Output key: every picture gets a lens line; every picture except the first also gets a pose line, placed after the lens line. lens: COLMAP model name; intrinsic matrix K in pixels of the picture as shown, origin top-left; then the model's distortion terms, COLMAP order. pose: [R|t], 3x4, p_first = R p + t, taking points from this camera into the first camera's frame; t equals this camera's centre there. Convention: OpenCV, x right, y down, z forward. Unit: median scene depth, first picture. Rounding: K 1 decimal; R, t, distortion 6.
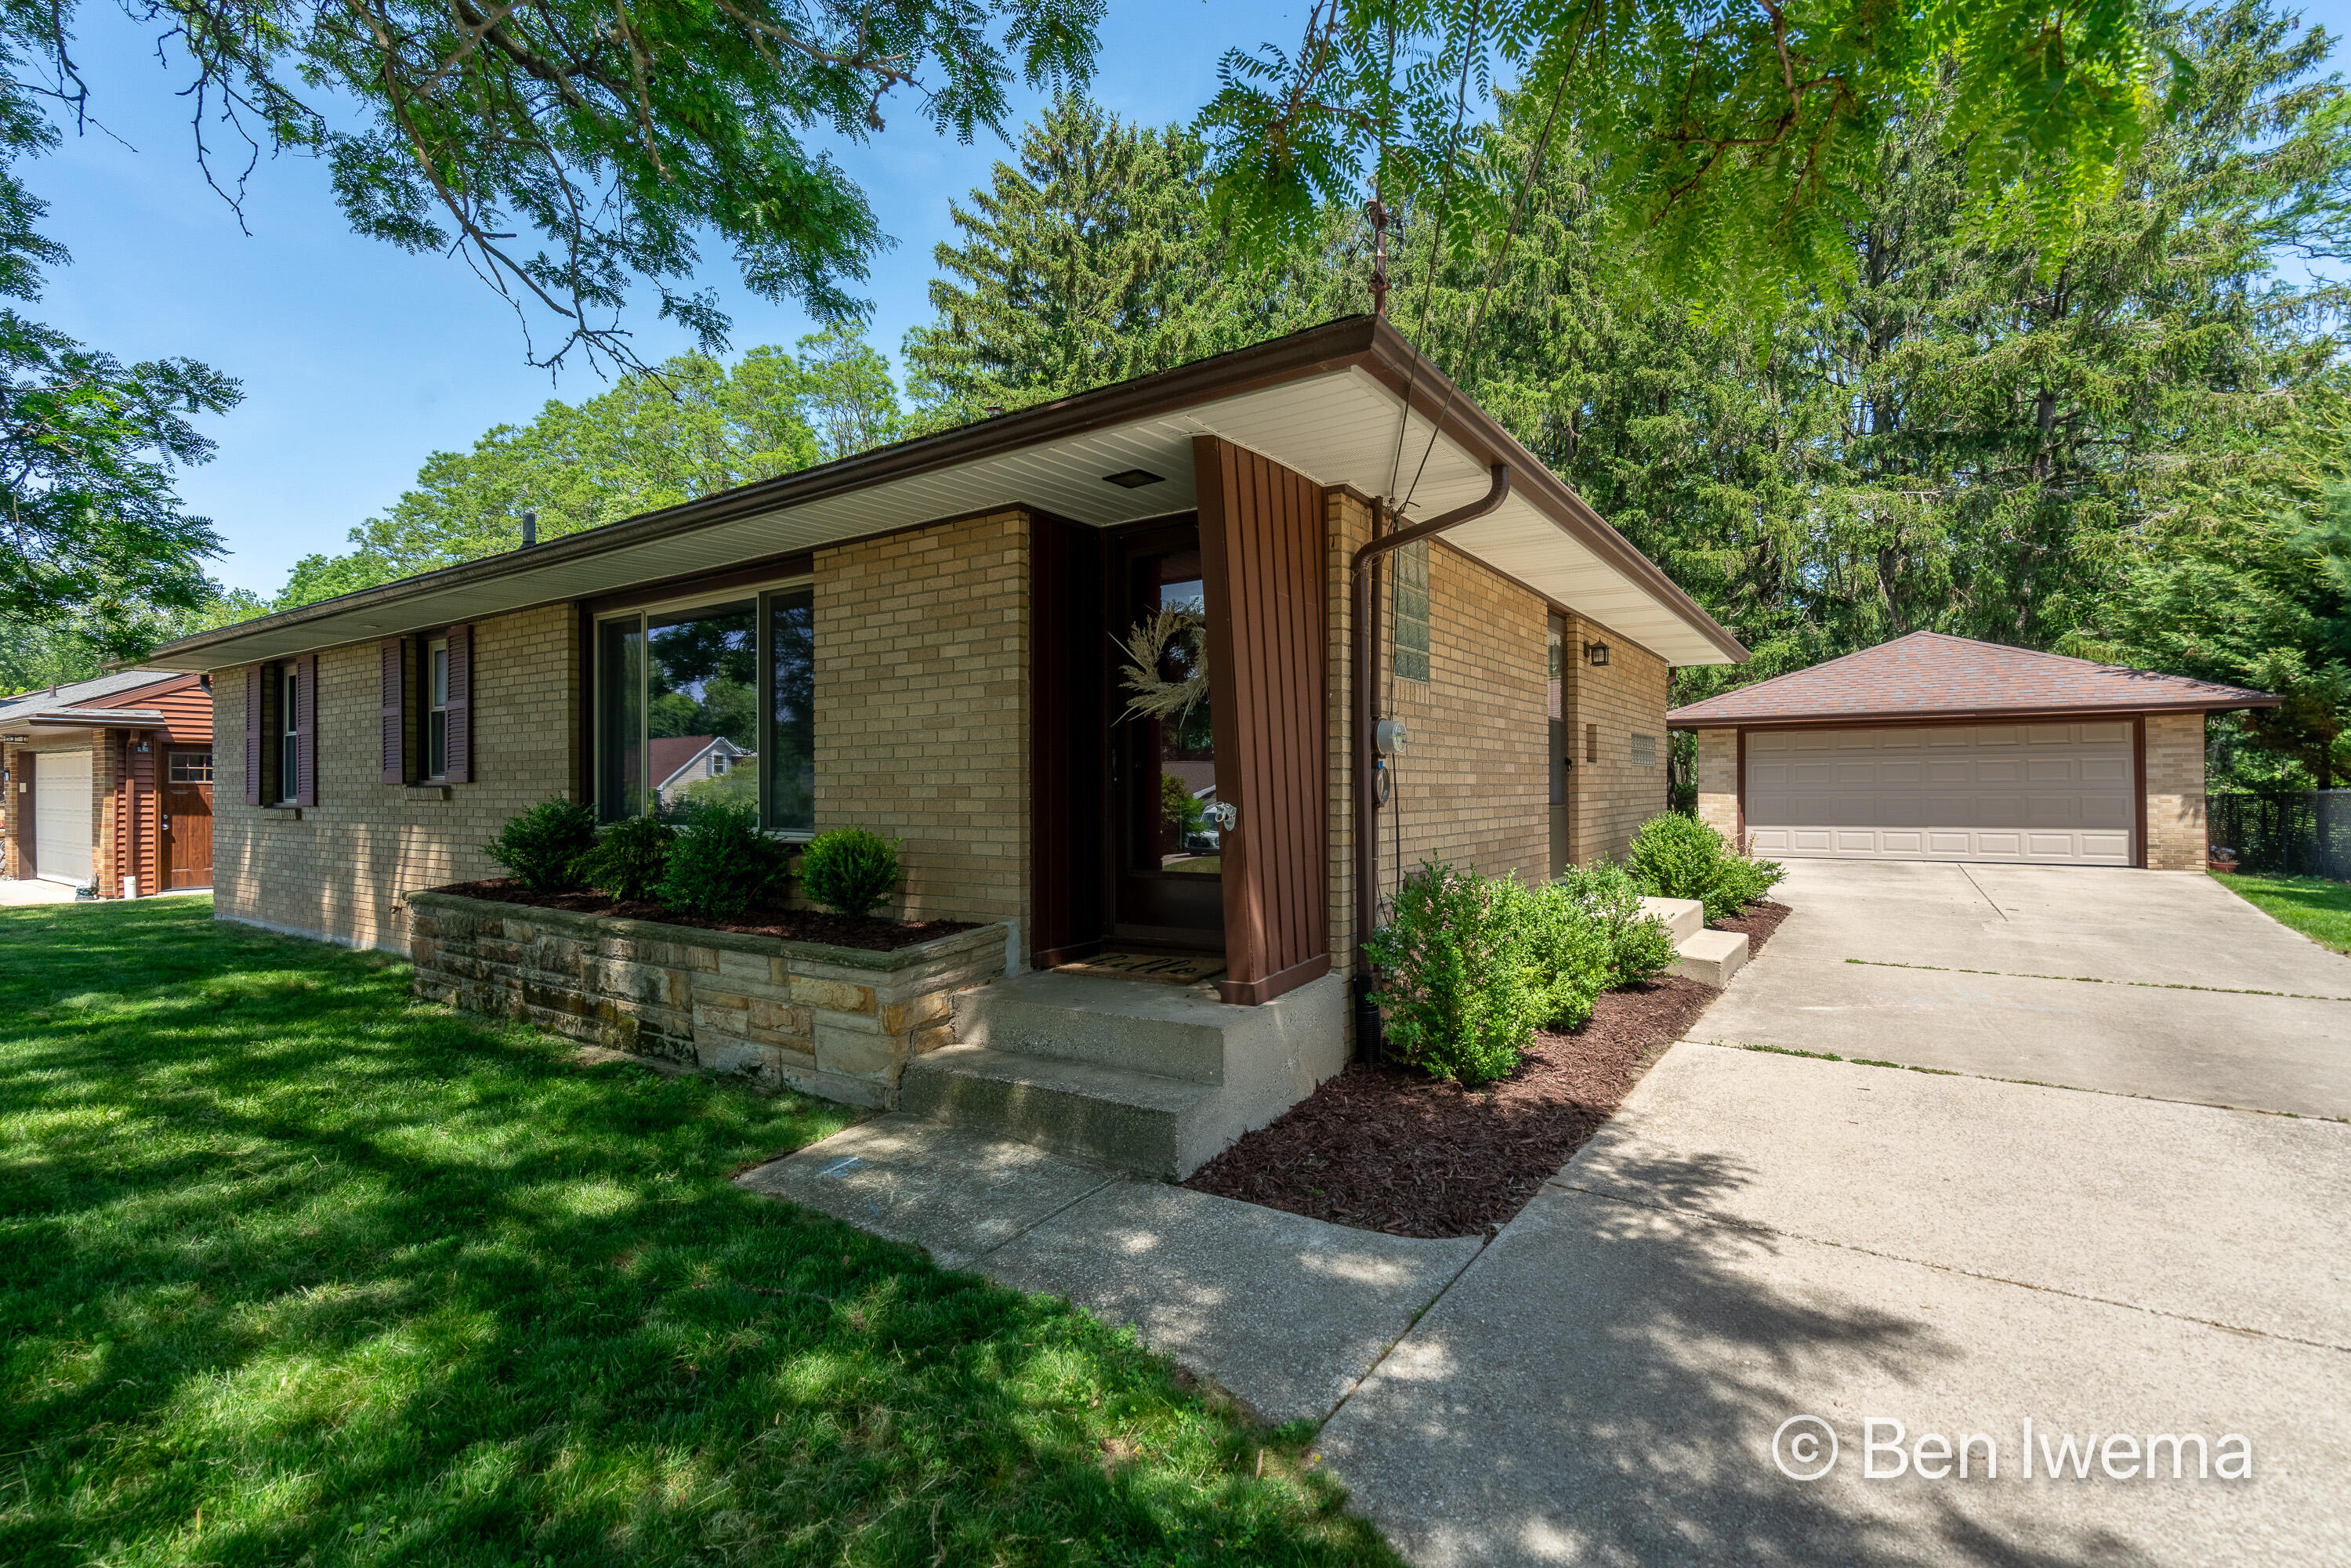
lens RADIAL K [[1072.4, 0, 1151.7], [0, 1072.4, 785.7], [0, 0, 1]] dist [-0.013130, 0.006824]
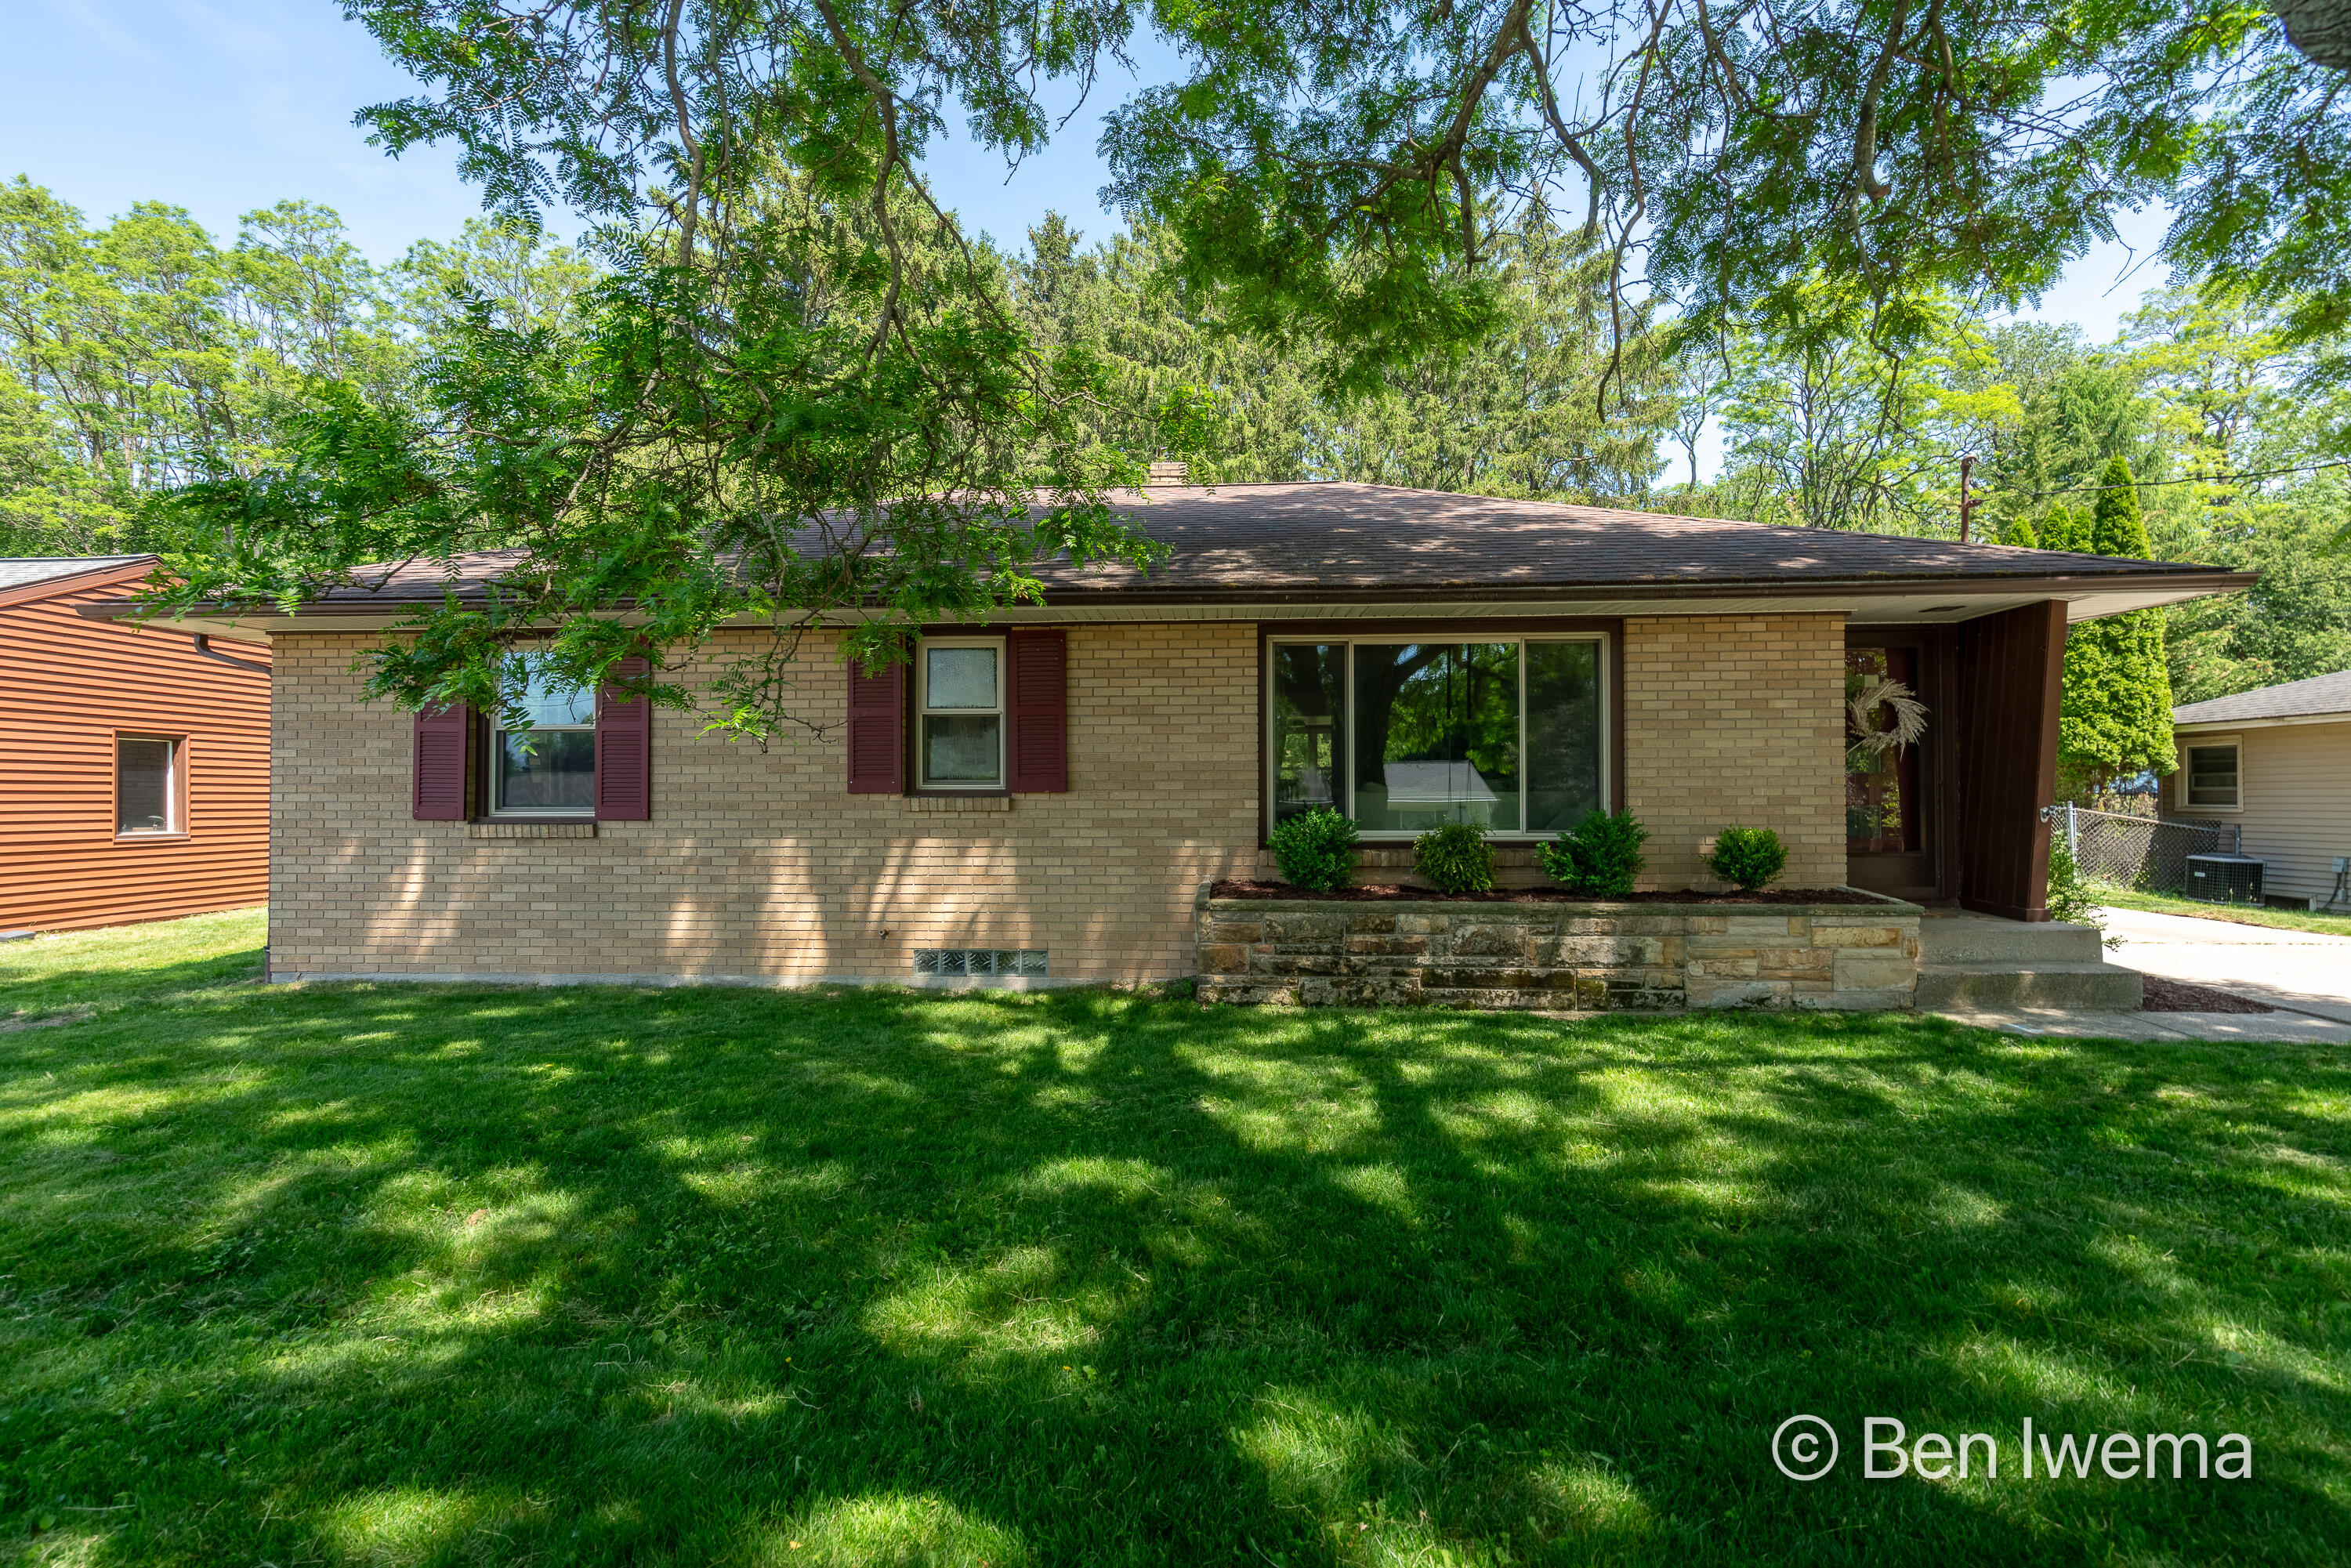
lens RADIAL K [[1072.4, 0, 1146.7], [0, 1072.4, 782.2], [0, 0, 1]] dist [-0.013130, 0.006824]
pose [[0.856005, 0.011648, 0.516836, -1.123153], [-0.002806, 0.999836, -0.017886, 0.005775], [-0.516959, 0.013860, 0.855898, 0.141021]]
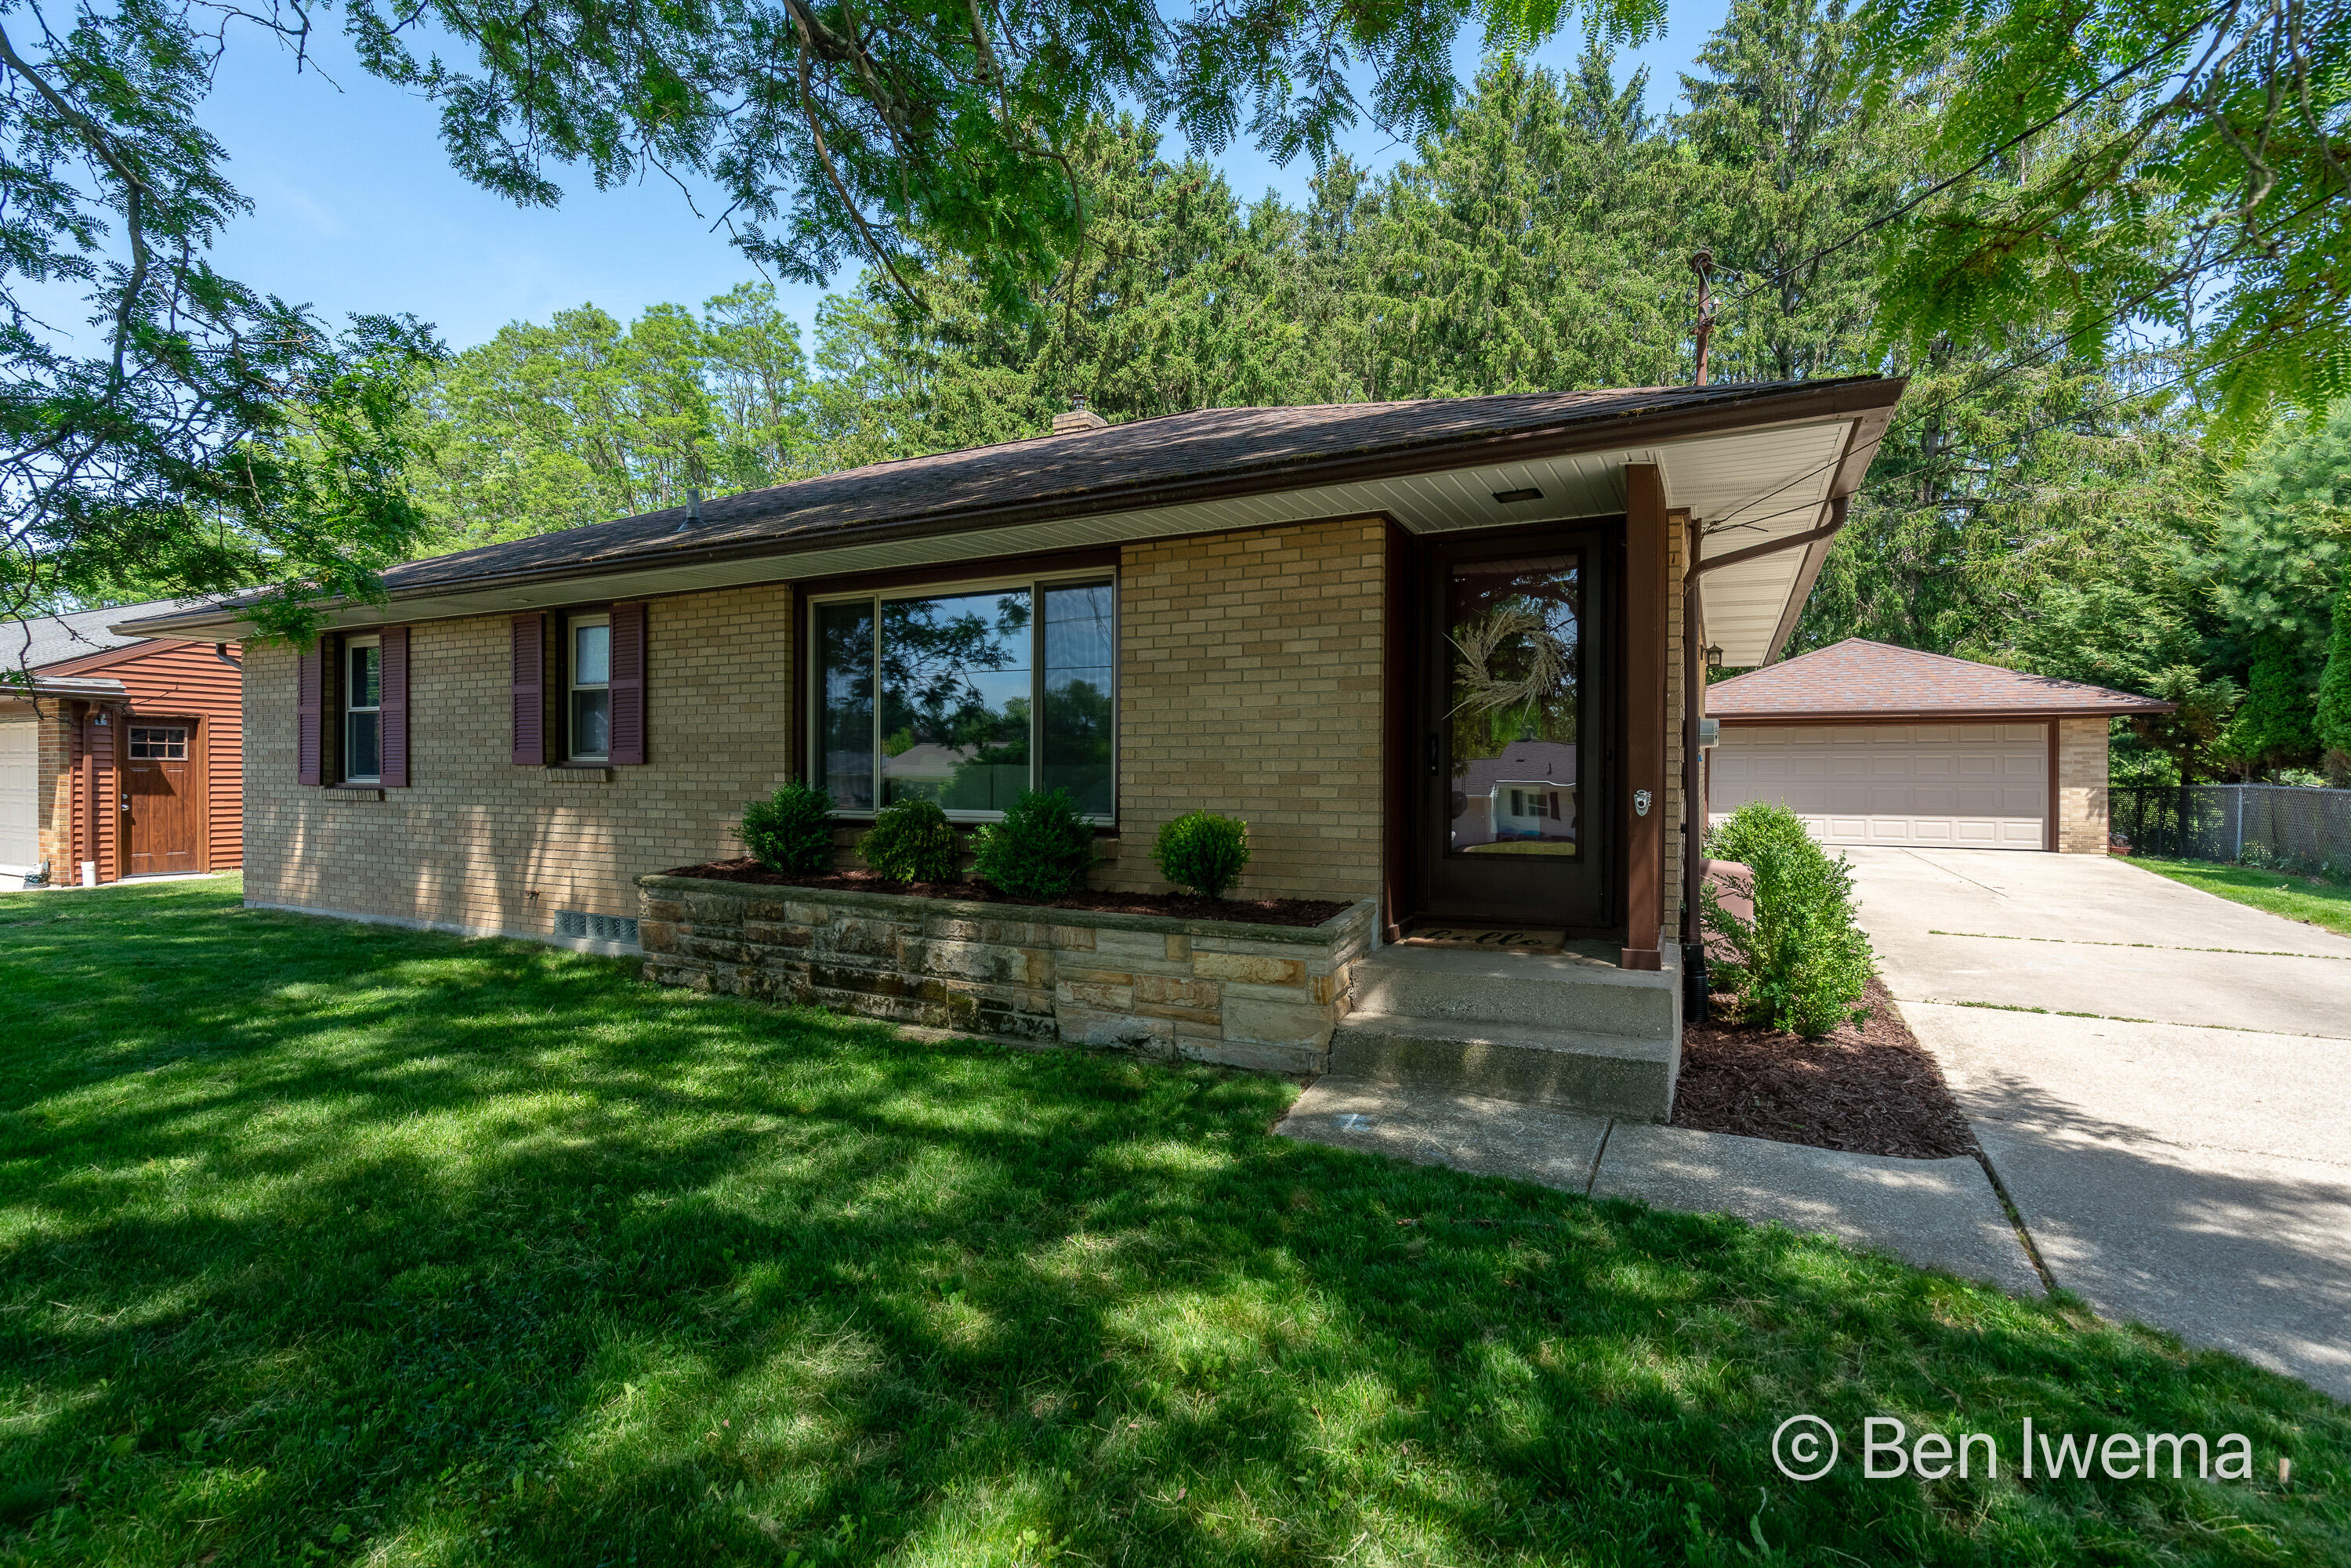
lens RADIAL K [[1072.4, 0, 1156.8], [0, 1072.4, 785.9], [0, 0, 1]] dist [-0.013130, 0.006824]
pose [[0.992213, 0.007325, 0.124335, -0.308460], [-0.009080, 0.999867, 0.013557, -0.000499], [-0.124219, -0.014580, 0.992148, -0.028512]]
